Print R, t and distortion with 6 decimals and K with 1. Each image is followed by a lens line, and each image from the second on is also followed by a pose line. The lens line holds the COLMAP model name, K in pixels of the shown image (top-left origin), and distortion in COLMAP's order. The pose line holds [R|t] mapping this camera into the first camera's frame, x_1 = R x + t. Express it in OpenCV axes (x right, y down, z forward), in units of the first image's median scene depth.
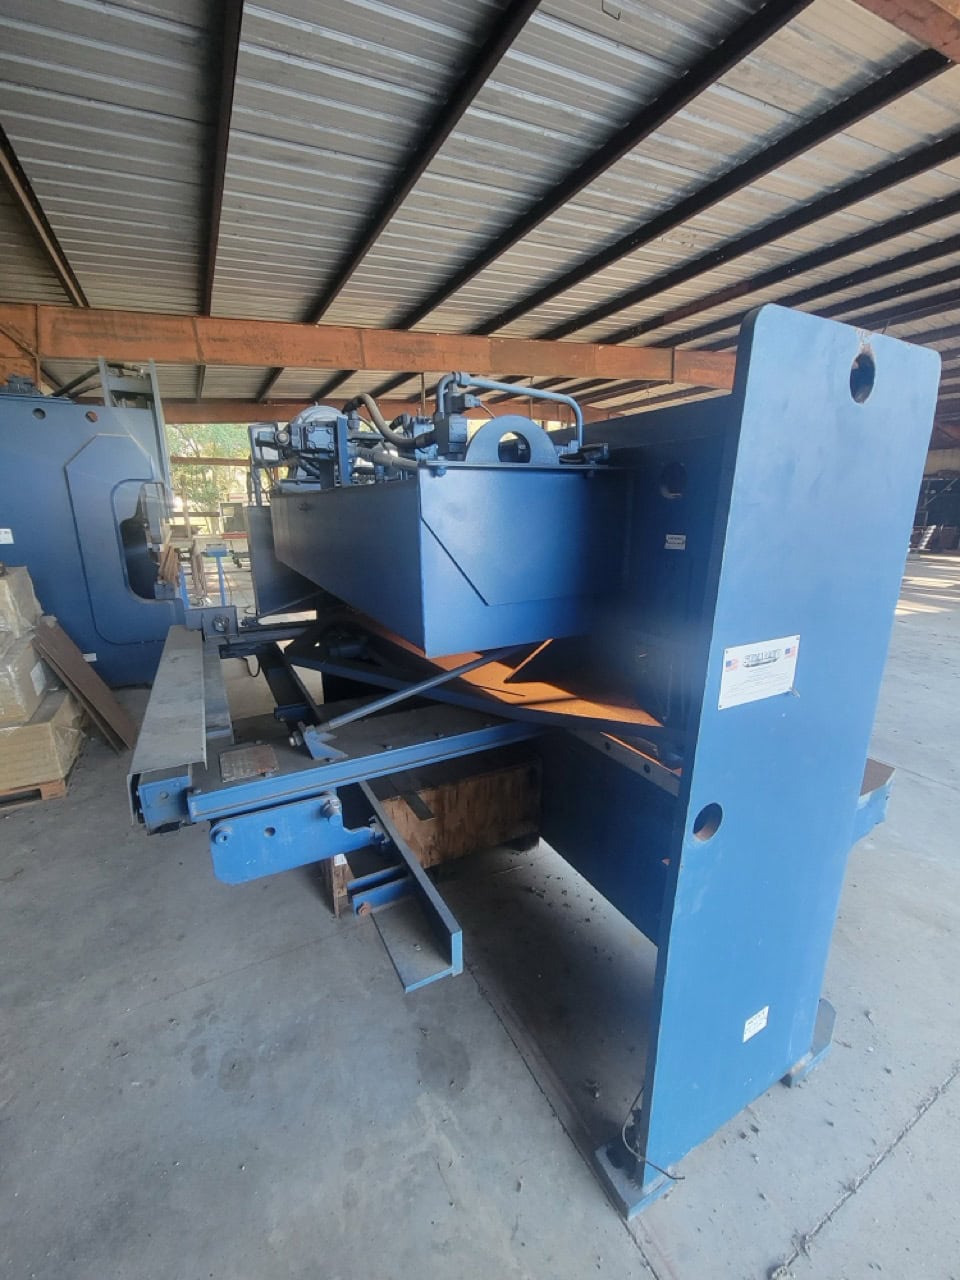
lens RADIAL K [[525.2, 0, 481.5], [0, 525.2, 639.5], [0, 0, 1]] dist [-0.004367, 0.001014]
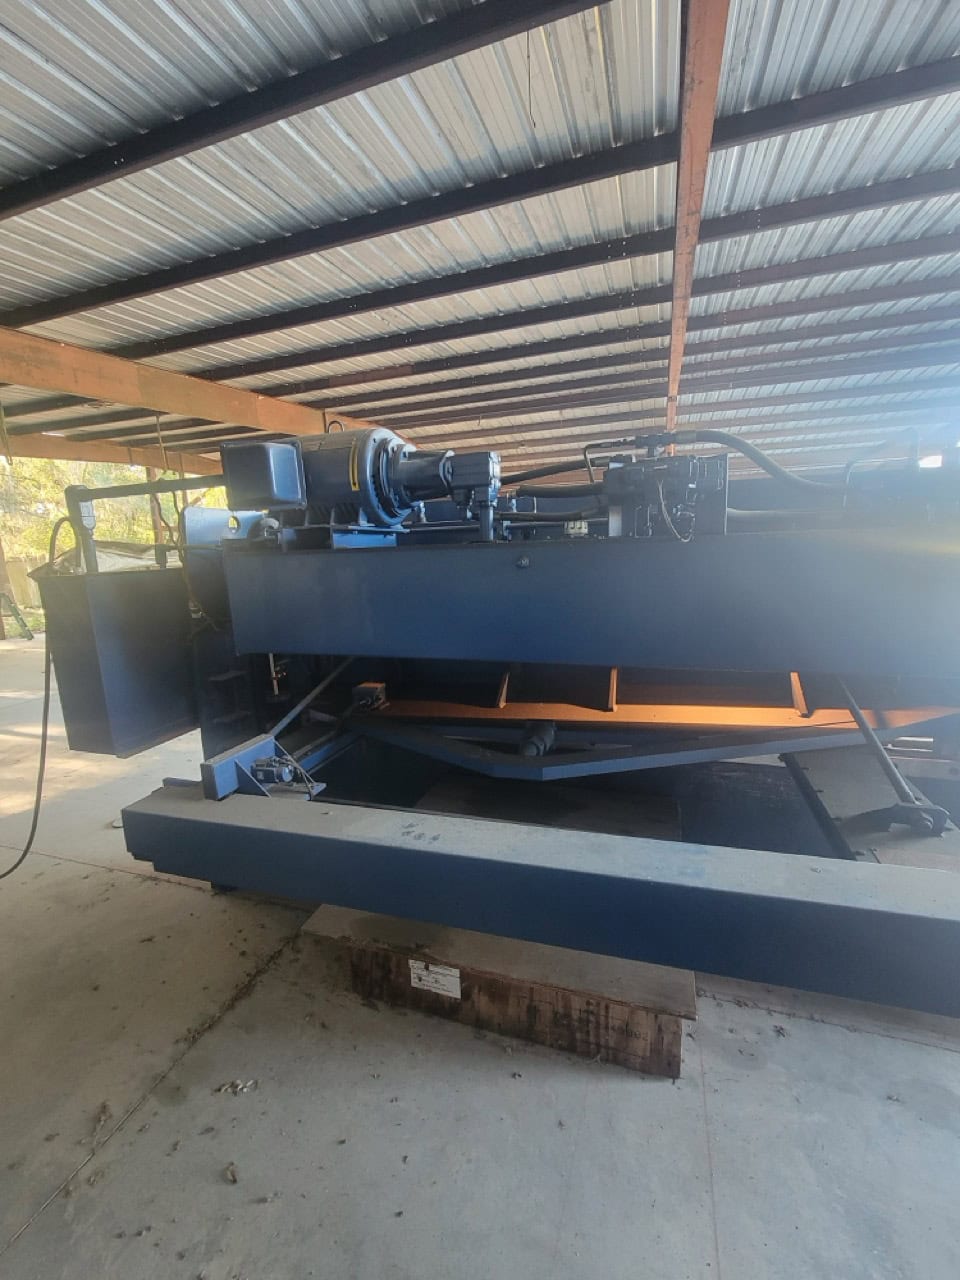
lens RADIAL K [[525.2, 0, 478.6], [0, 525.2, 640.5], [0, 0, 1]] dist [-0.004367, 0.001014]
pose [[0.735214, -0.133425, 0.664574, -0.203383], [0.197292, 0.980109, -0.021488, -0.031972], [-0.648488, 0.146913, 0.746914, 0.115759]]
